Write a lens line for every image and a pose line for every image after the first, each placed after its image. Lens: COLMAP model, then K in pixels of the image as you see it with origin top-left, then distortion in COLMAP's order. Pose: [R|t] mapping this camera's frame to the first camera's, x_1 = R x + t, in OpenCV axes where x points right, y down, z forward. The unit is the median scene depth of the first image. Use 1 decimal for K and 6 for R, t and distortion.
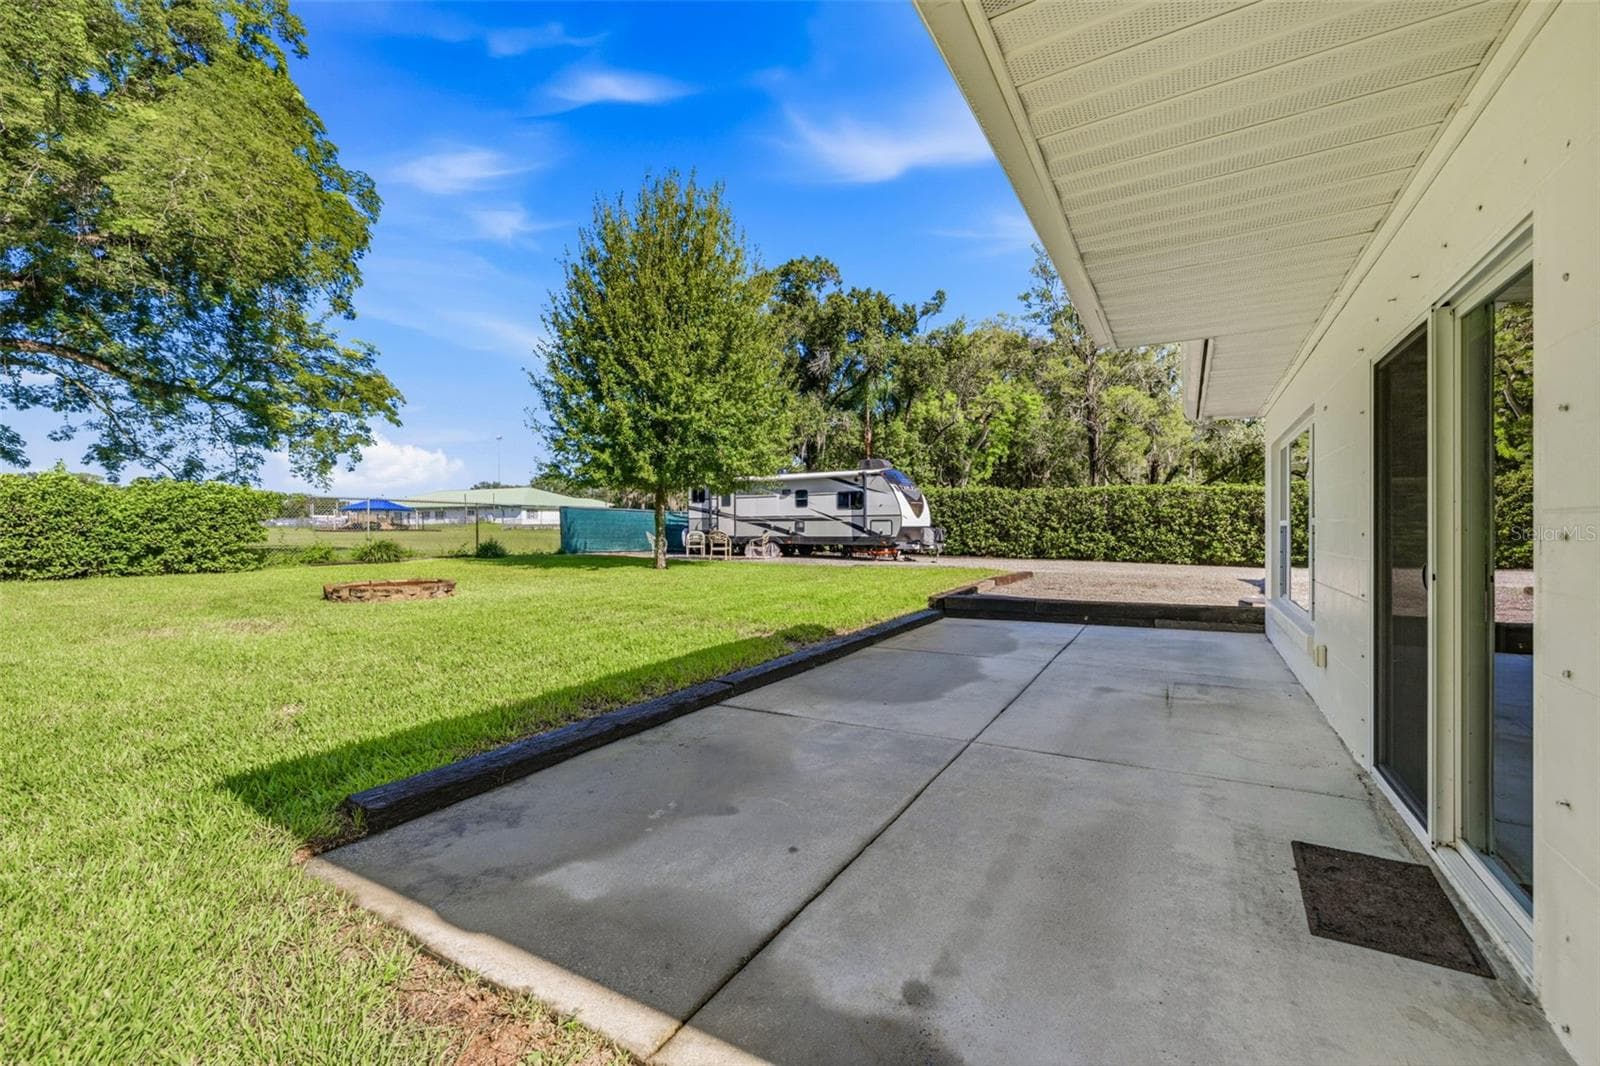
lens RADIAL K [[669.5, 0, 800.0], [0, 669.5, 533.0], [0, 0, 1]] dist [0.000823, 0.000060]
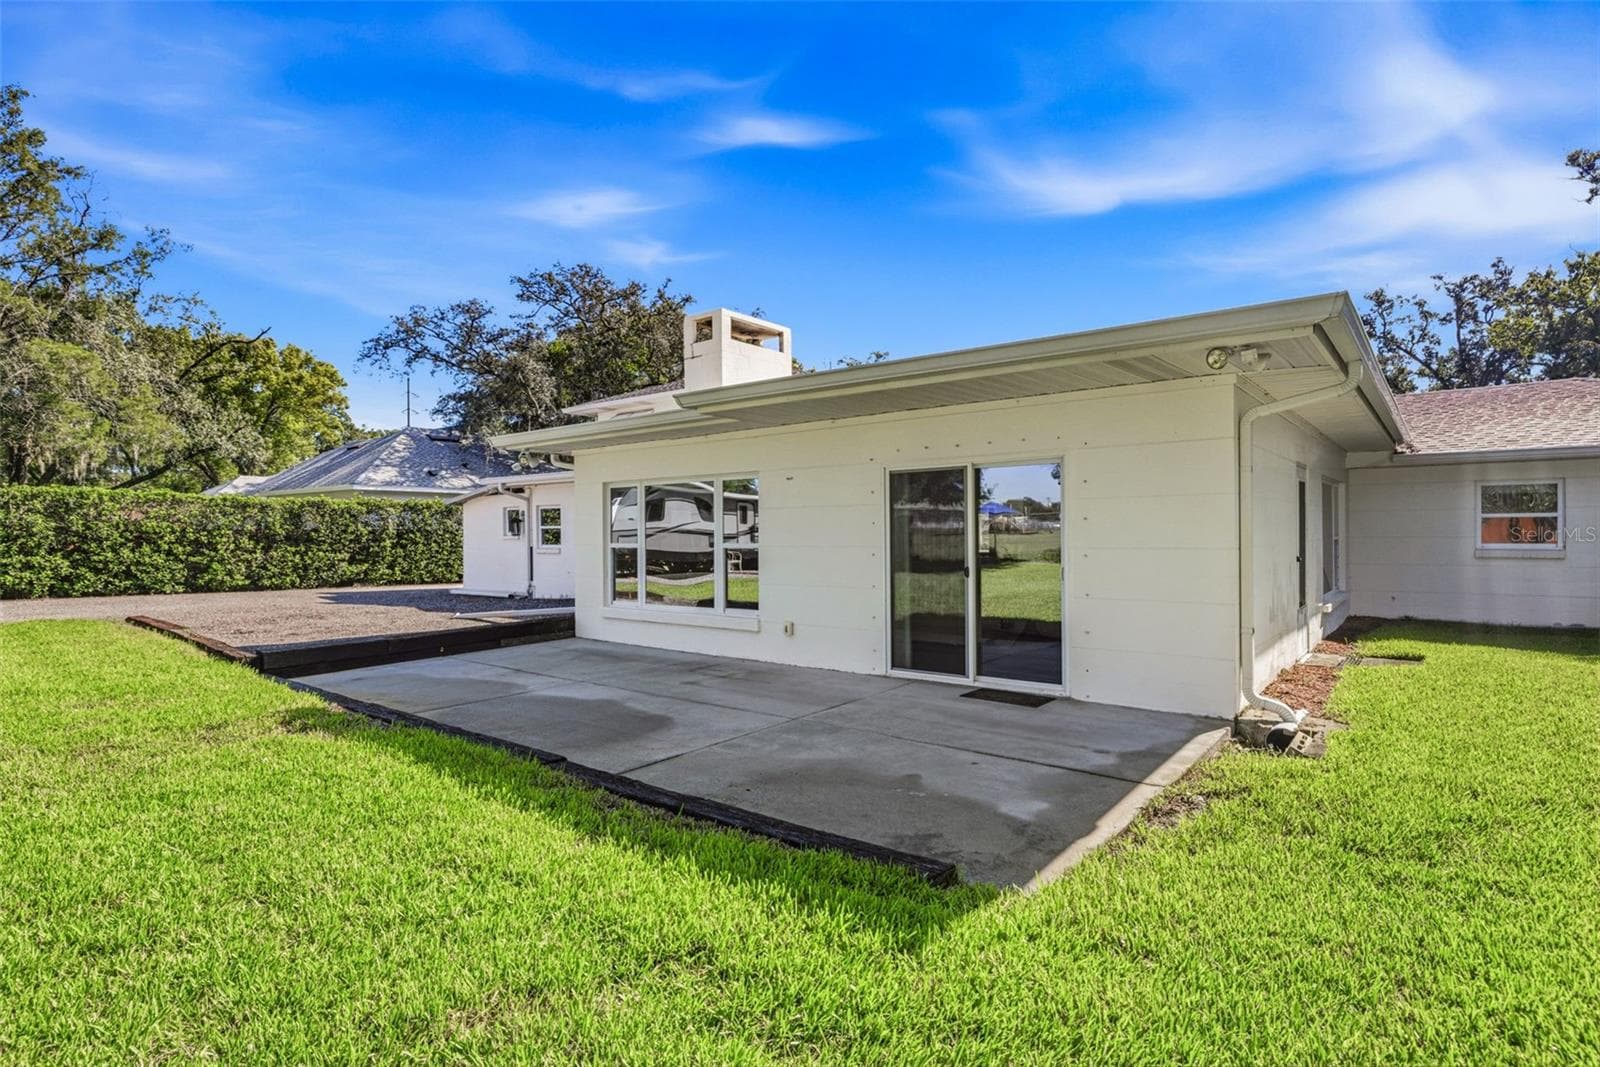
lens RADIAL K [[805.2, 0, 800.0], [0, 805.2, 533.5], [0, 0, 1]] dist [0.003156, 0.000227]
pose [[0.151510, 0.001078, 0.988455, -0.244598], [0.014955, 0.999882, -0.003382, -0.009049], [-0.988343, 0.015295, 0.151476, 0.138375]]
